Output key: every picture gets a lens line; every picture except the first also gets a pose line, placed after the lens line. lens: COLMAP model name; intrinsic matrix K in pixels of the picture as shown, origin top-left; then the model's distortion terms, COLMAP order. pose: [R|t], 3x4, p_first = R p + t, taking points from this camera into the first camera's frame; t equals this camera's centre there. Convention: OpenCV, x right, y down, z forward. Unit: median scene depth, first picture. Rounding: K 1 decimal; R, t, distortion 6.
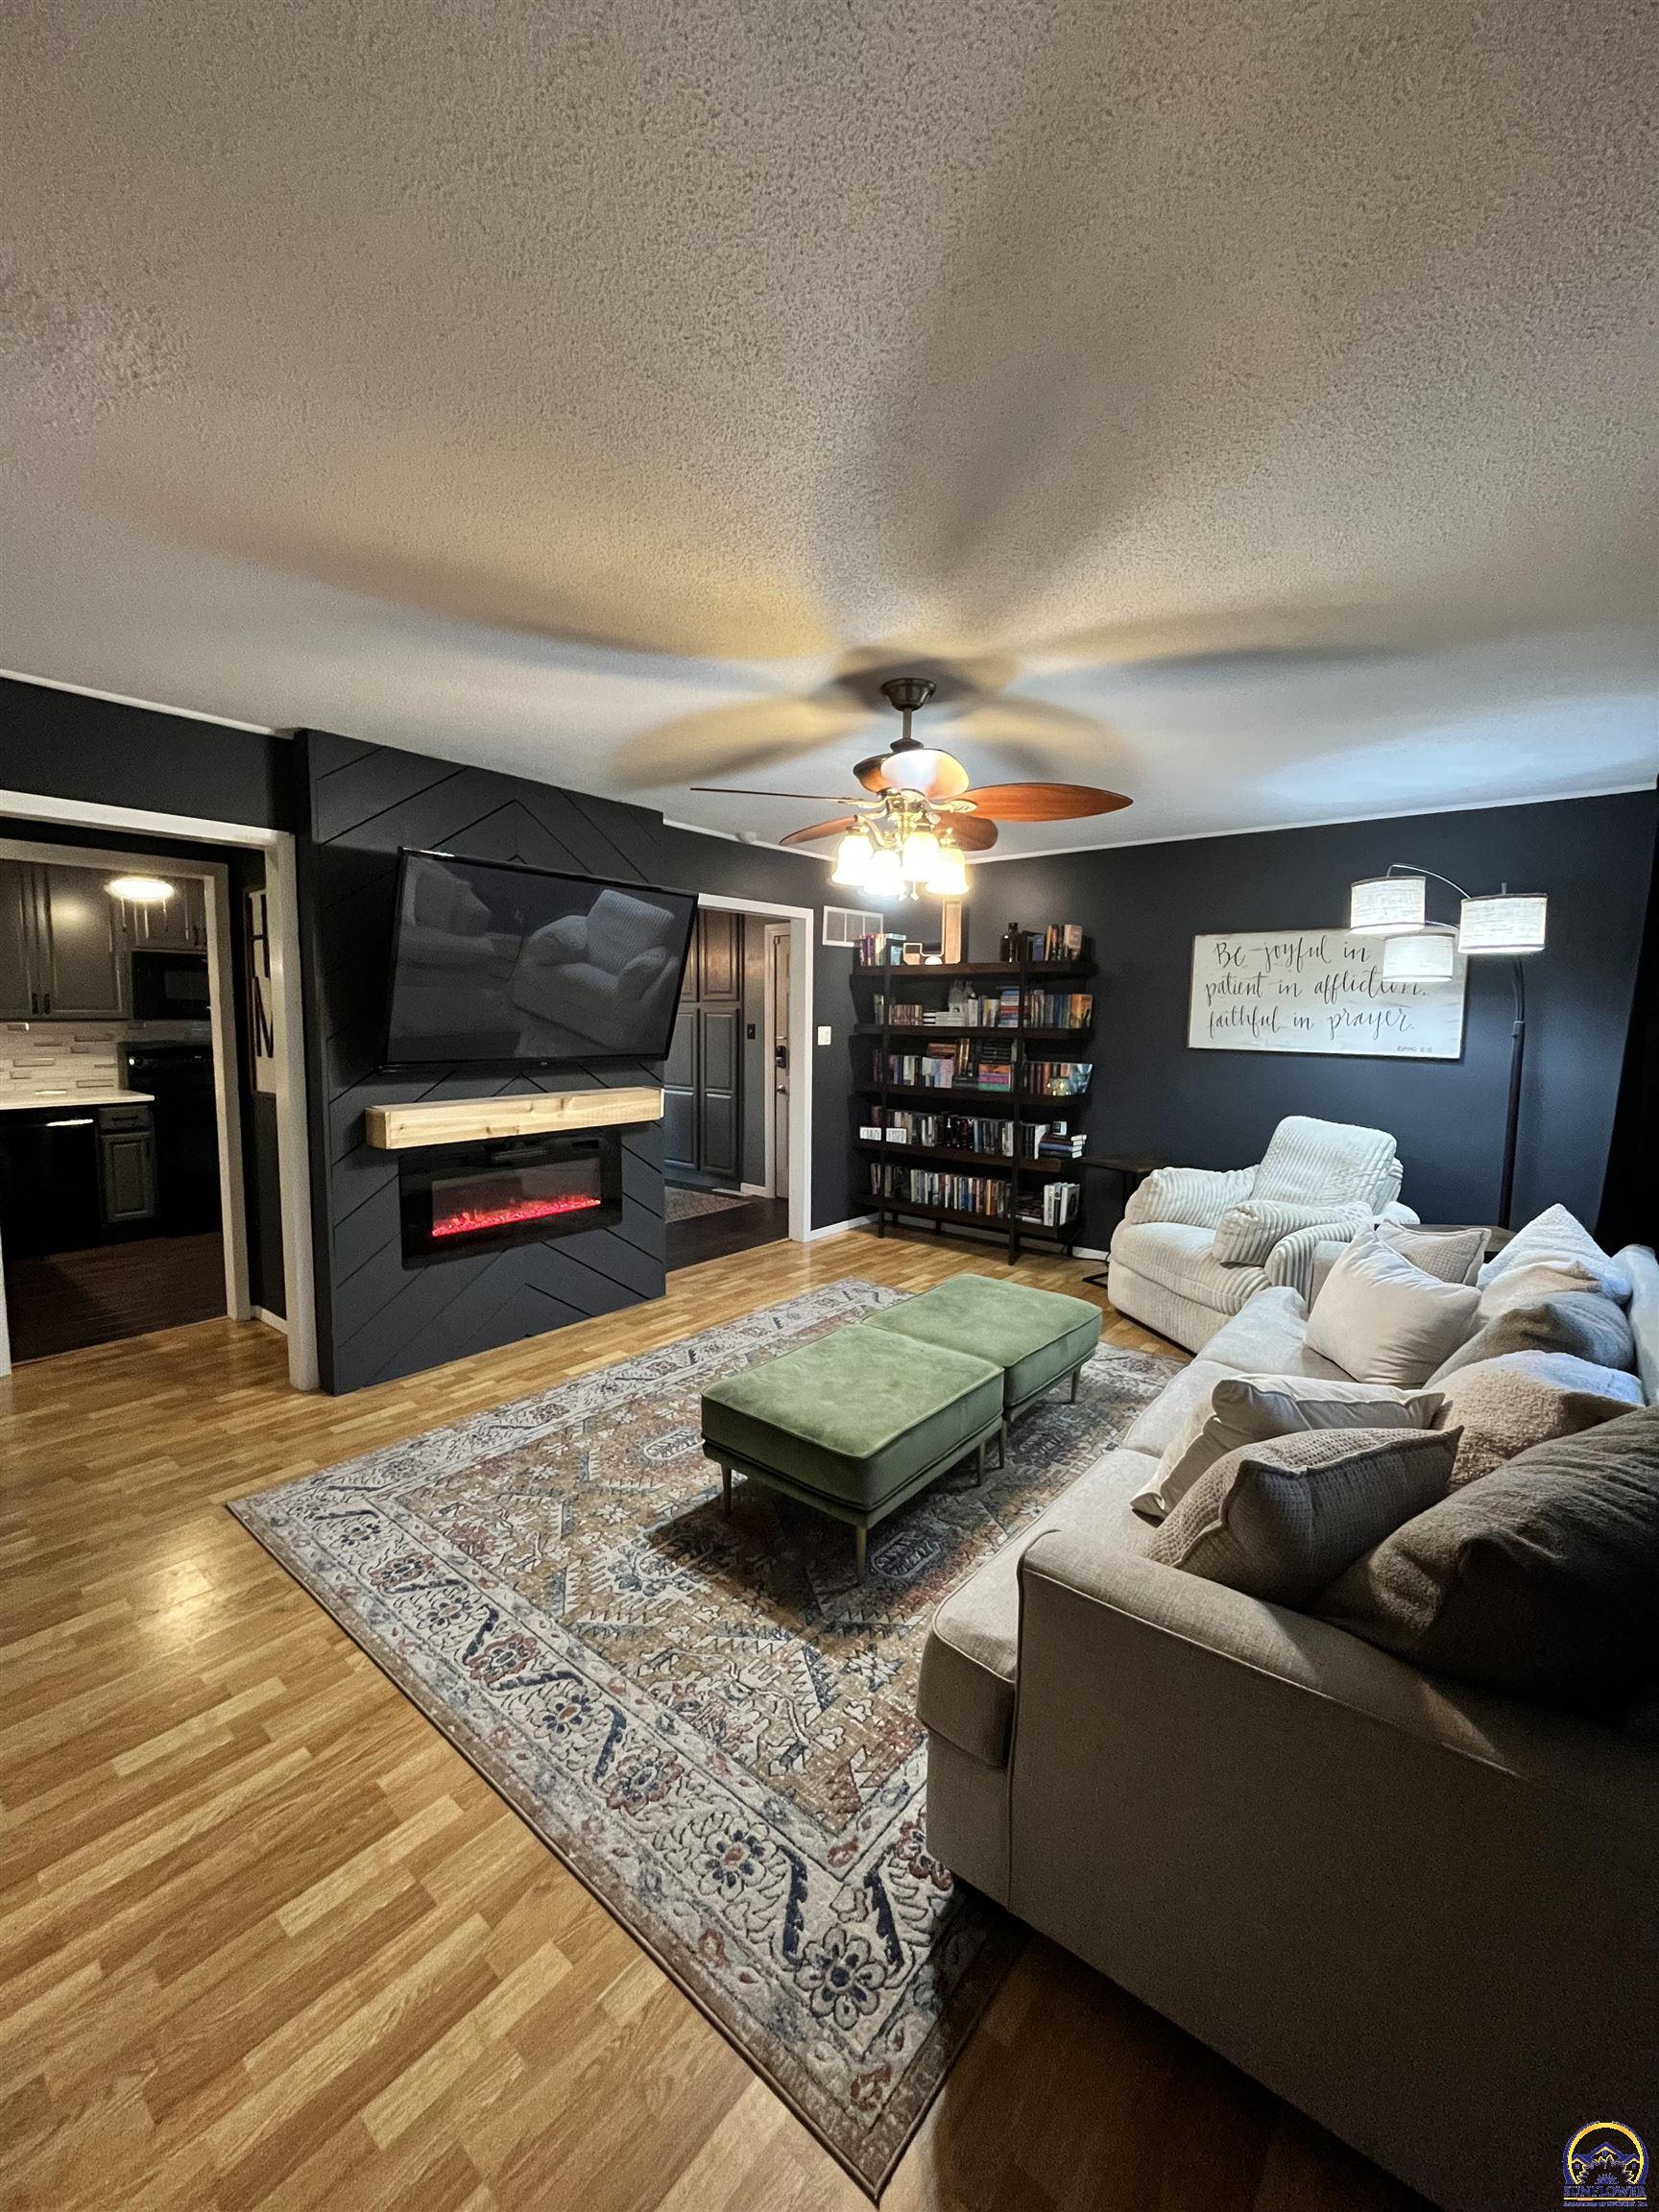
lens RADIAL K [[889.7, 0, 828.1], [0, 889.7, 1097.0], [0, 0, 1]] dist [-0.002247, -0.000124]
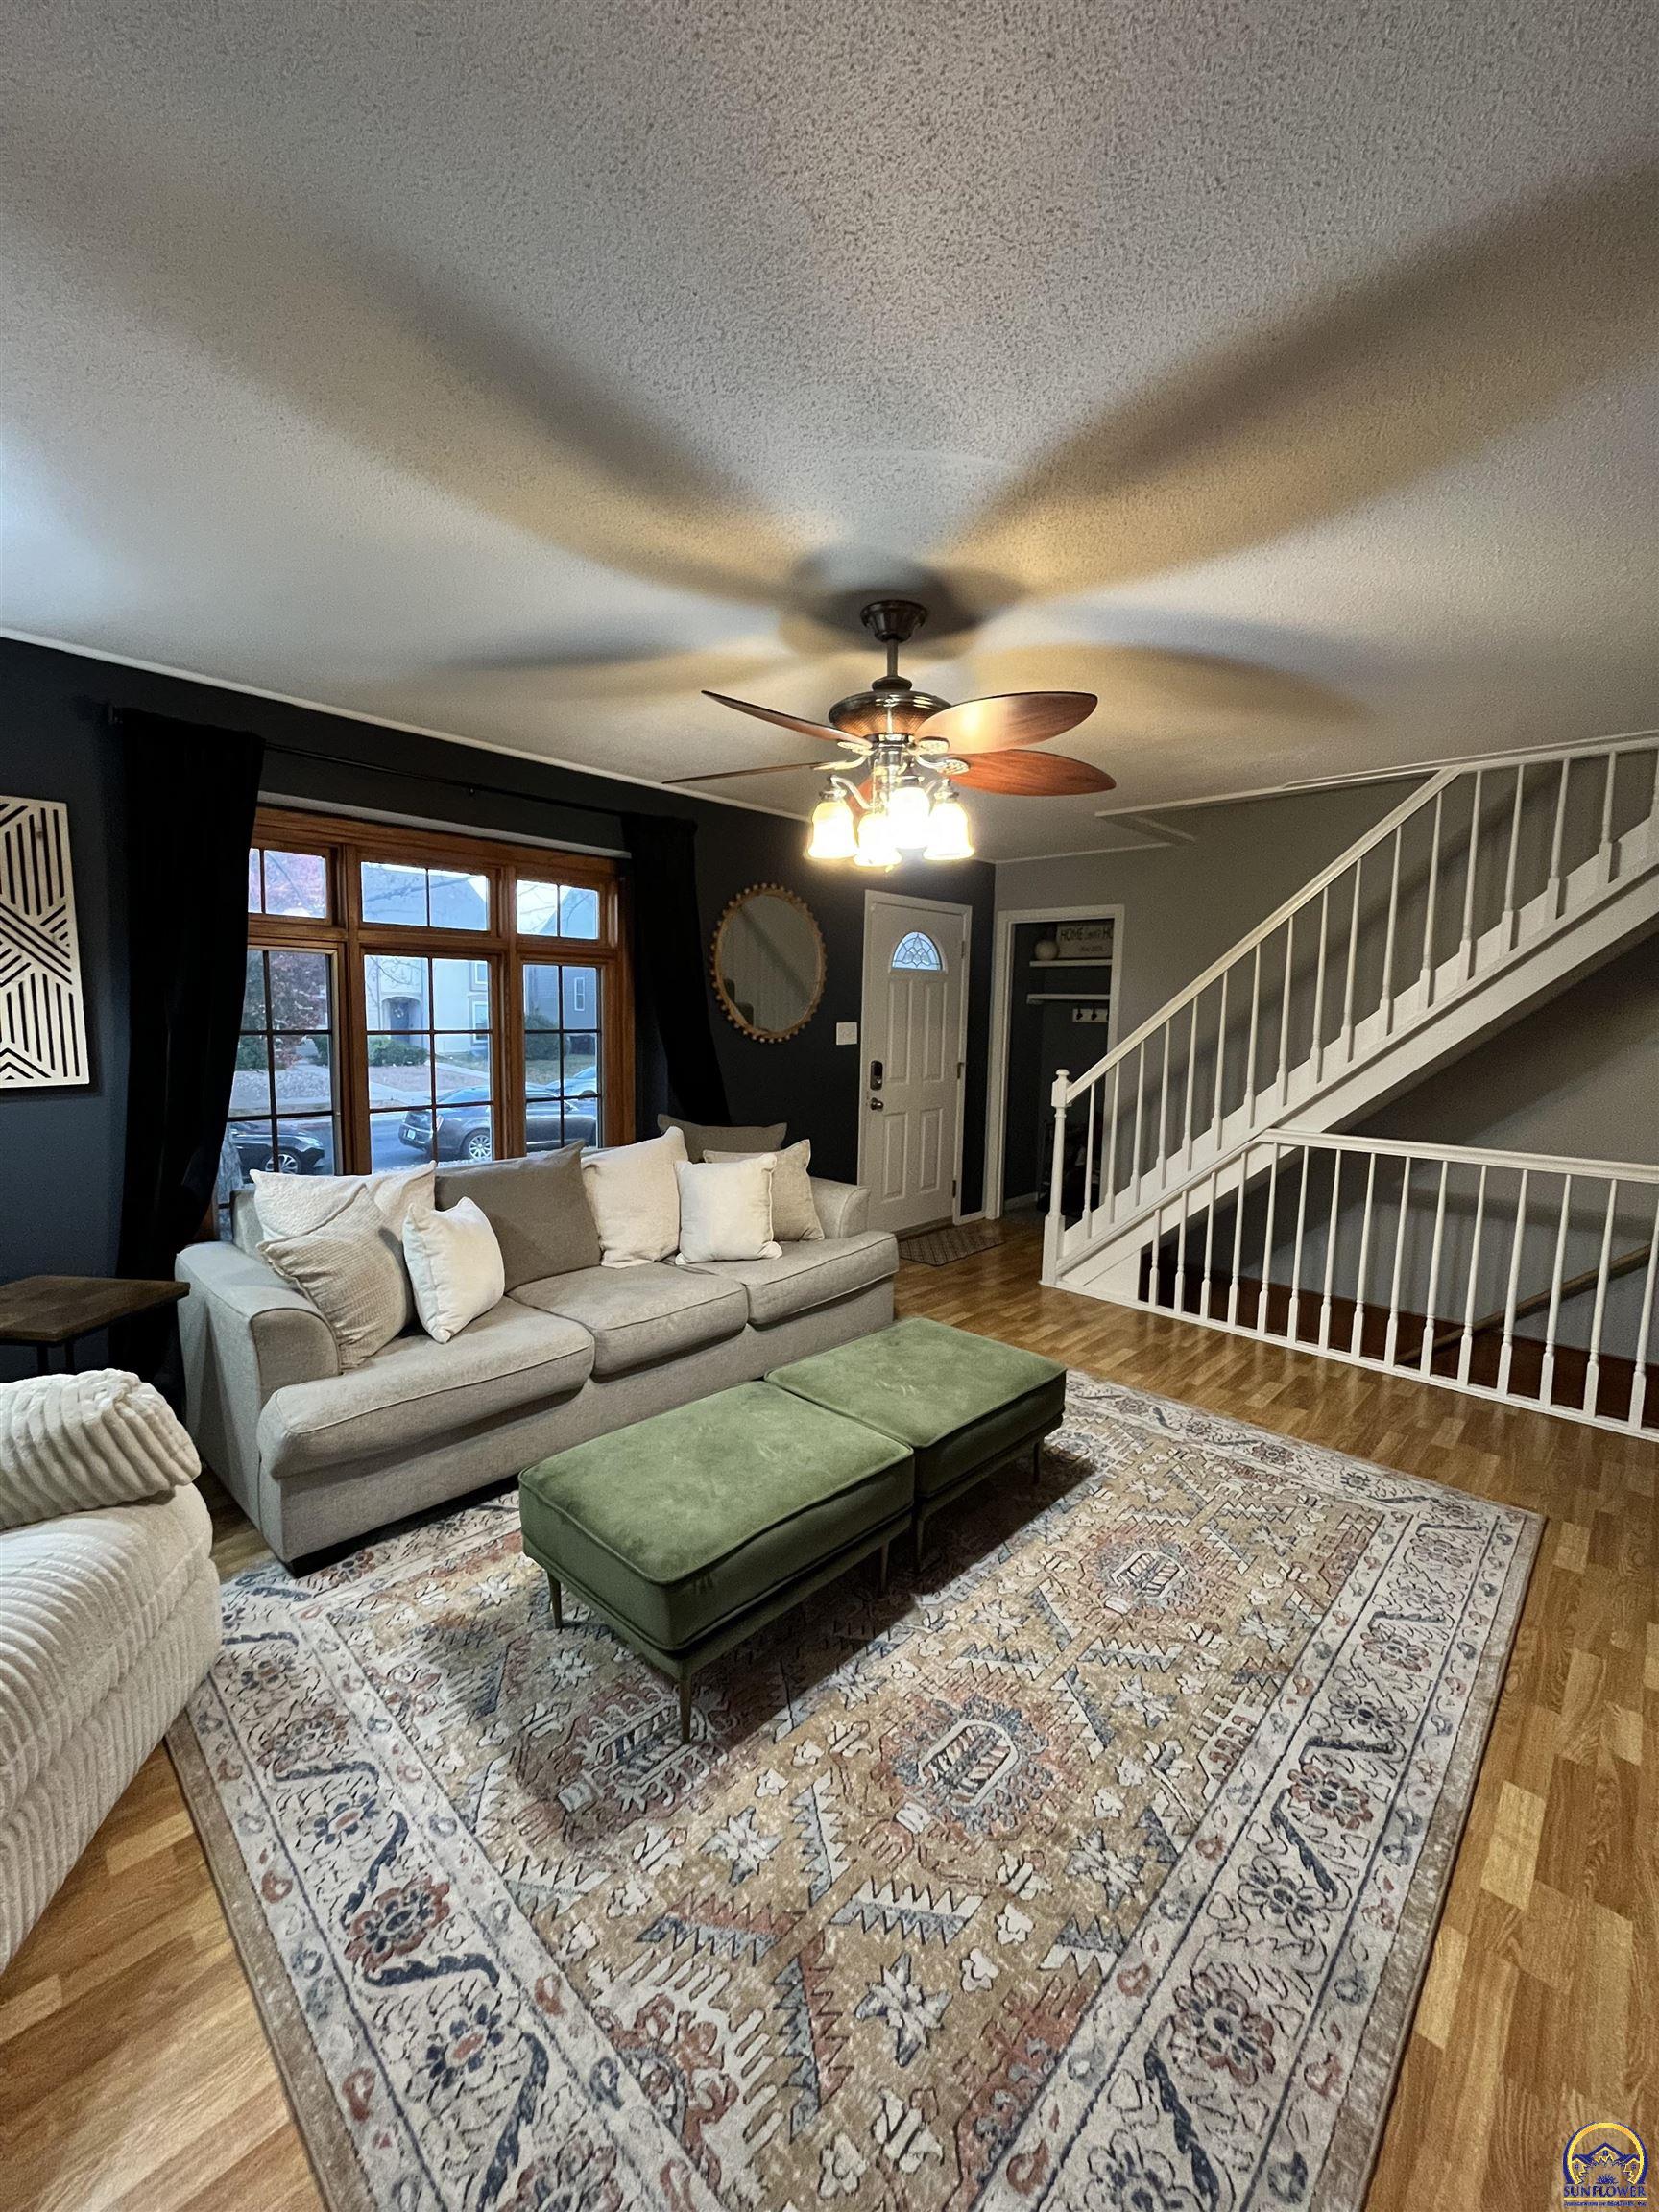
lens RADIAL K [[889.7, 0, 828.1], [0, 889.7, 1097.0], [0, 0, 1]] dist [-0.002247, -0.000124]
pose [[-0.996413, -0.037992, 0.075617, 0.062316], [-0.022415, 0.980132, 0.197077, -0.160006], [-0.081602, 0.194675, -0.977467, 1.688363]]
